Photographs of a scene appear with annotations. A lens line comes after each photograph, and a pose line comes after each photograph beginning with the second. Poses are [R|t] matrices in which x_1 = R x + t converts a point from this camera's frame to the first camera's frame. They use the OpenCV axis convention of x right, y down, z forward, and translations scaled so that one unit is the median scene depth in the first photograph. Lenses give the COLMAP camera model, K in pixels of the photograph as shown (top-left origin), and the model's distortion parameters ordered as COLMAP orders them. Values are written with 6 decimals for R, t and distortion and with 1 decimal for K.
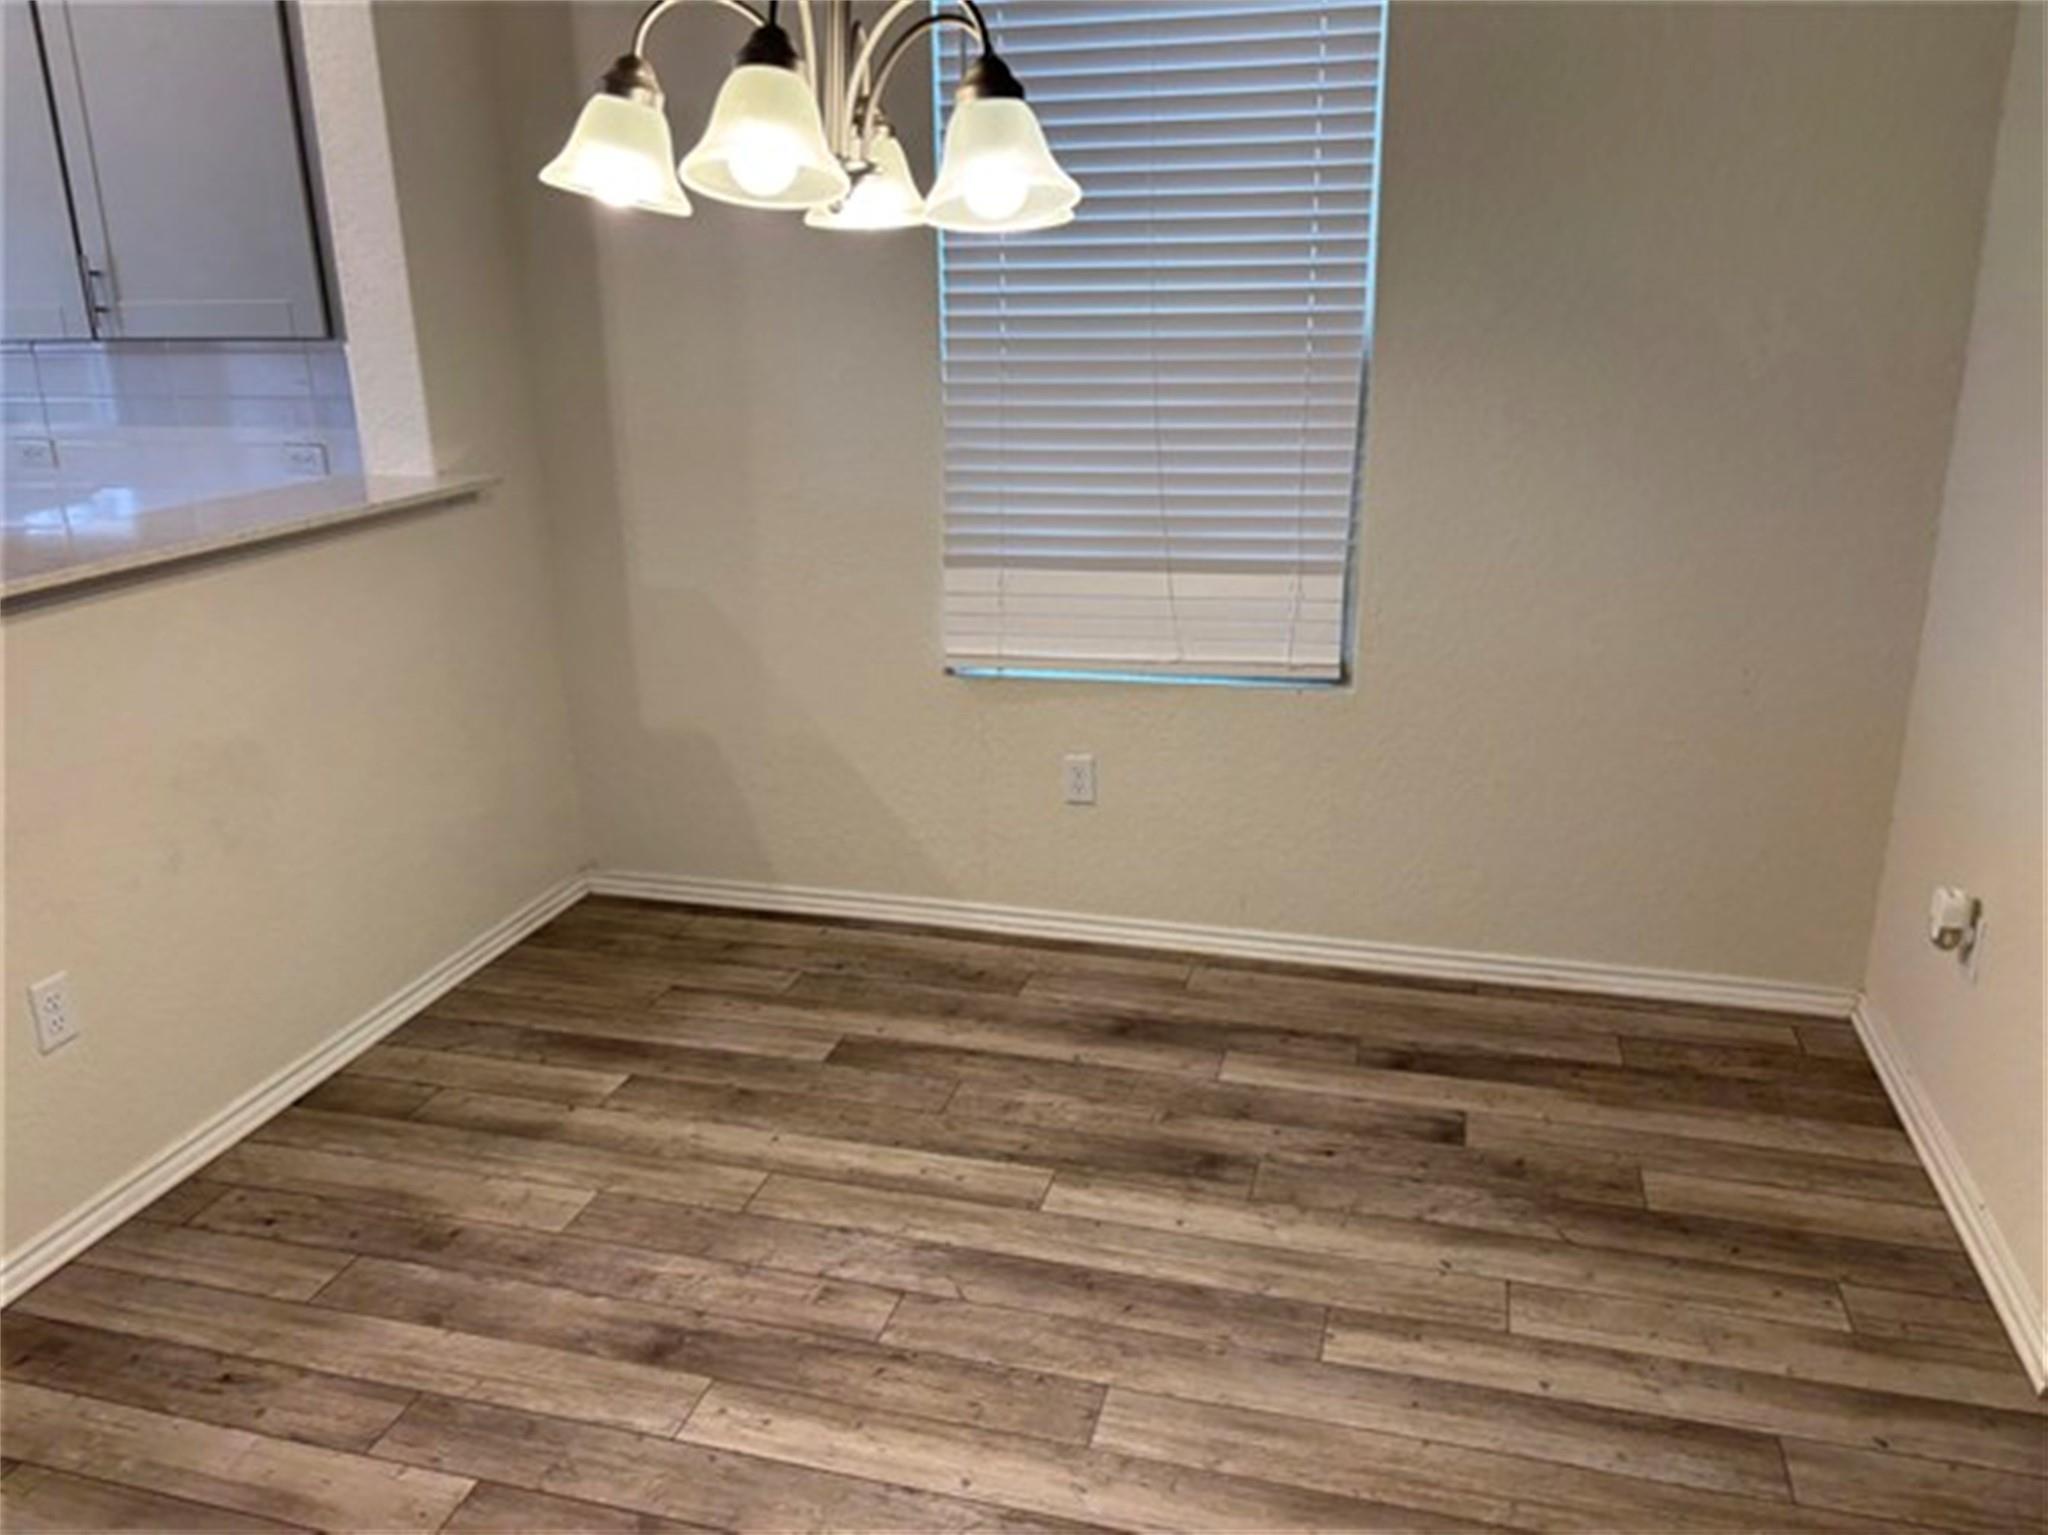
lens RADIAL K [[1560.8, 0, 1037.8], [0, 1560.8, 804.4], [0, 0, 1]] dist [0.047657, -0.041373]
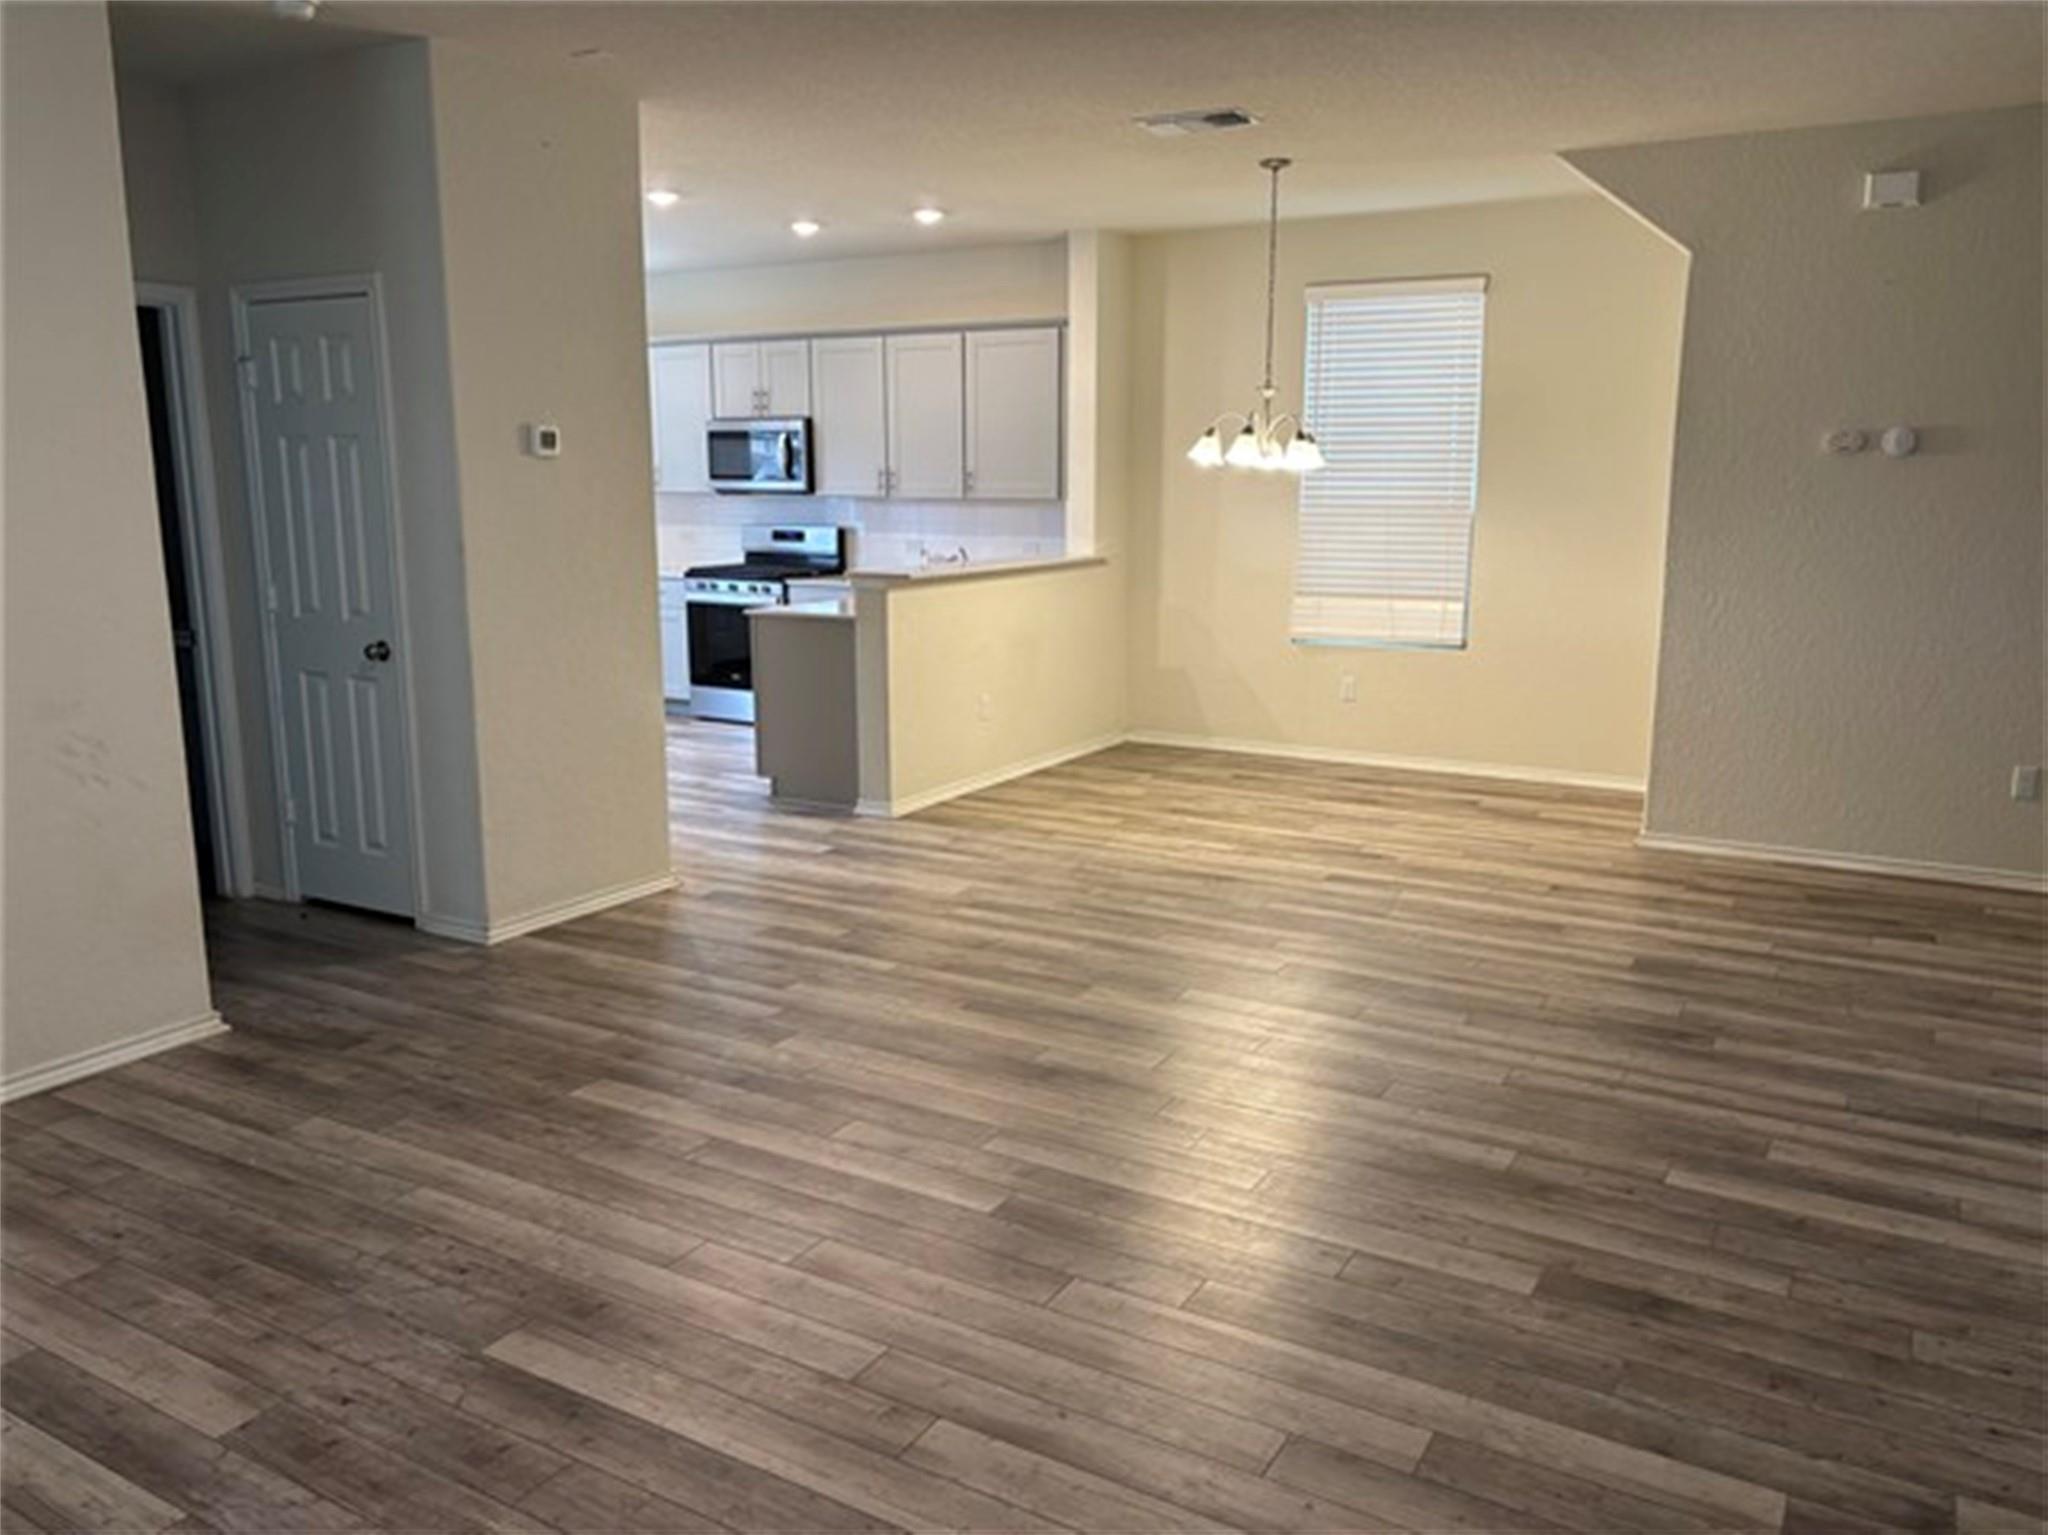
lens RADIAL K [[1543.7, 0, 1024.0], [0, 1543.7, 767.5], [0, 0, 1]] dist [0.008726, -0.000397]
pose [[0.964214, 0.062407, -0.257677, 0.238076], [-0.095450, 0.988442, -0.117779, 0.609559], [0.247349, 0.138159, 0.959026, -1.901482]]
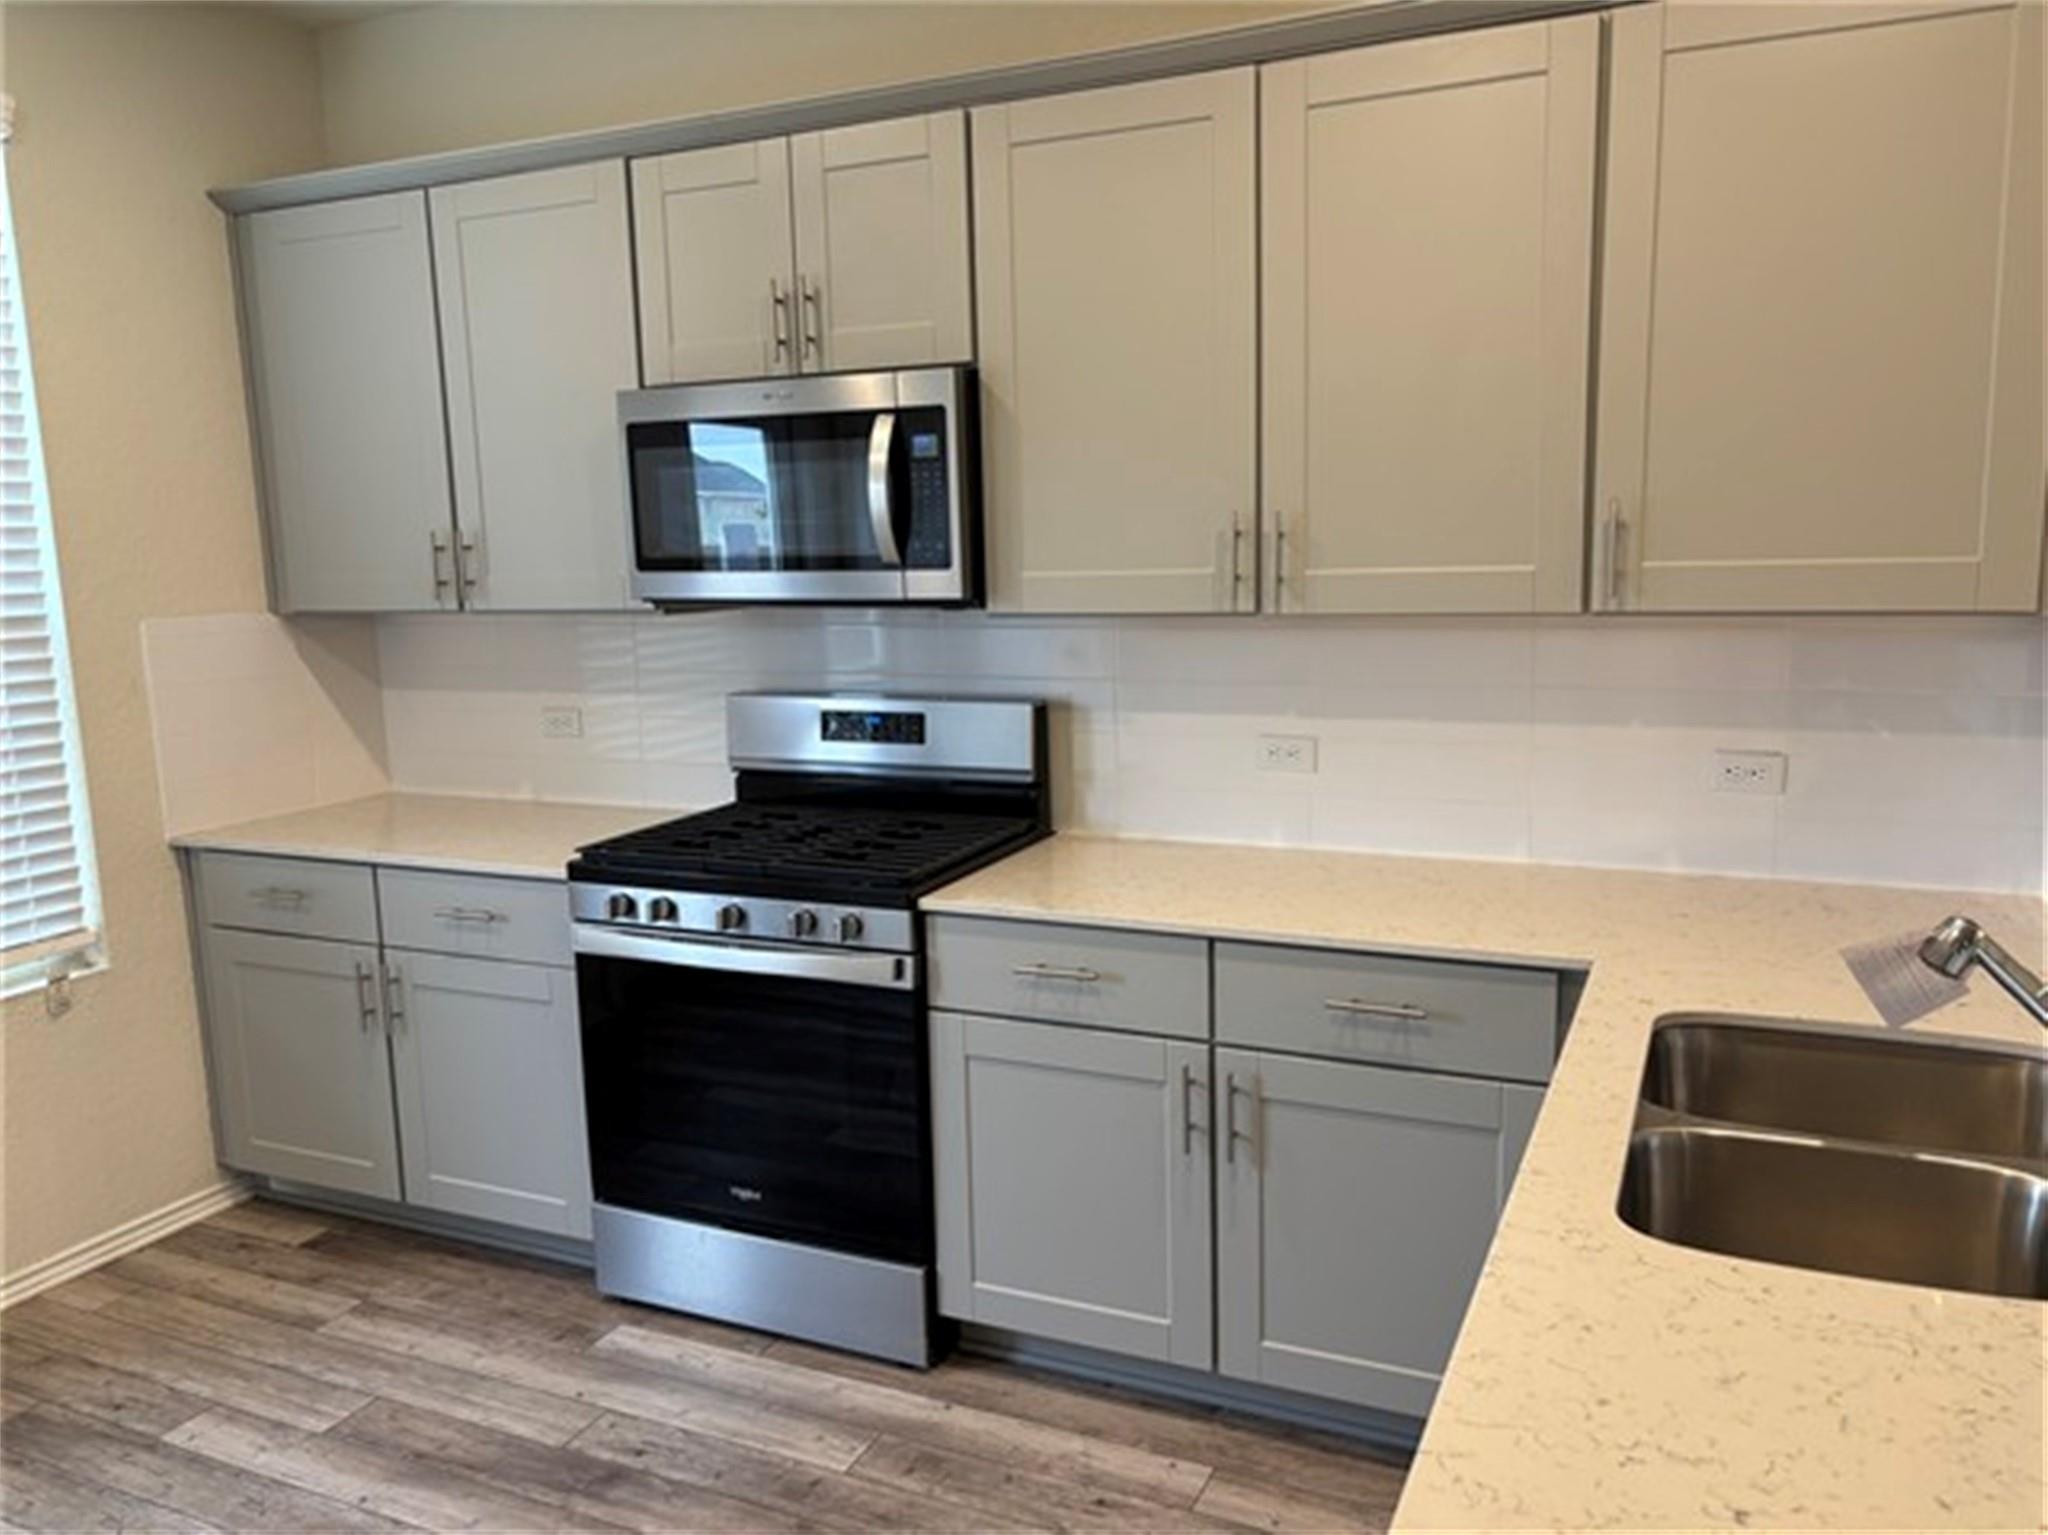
lens RADIAL K [[1543.7, 0, 1024.0], [0, 1543.7, 767.5], [0, 0, 1]] dist [0.008726, -0.000397]
pose [[0.984961, 0.006305, -0.172662, -1.073520], [-0.035792, 0.985102, -0.168206, -0.149677], [0.169029, 0.171856, 0.970513, 0.443083]]
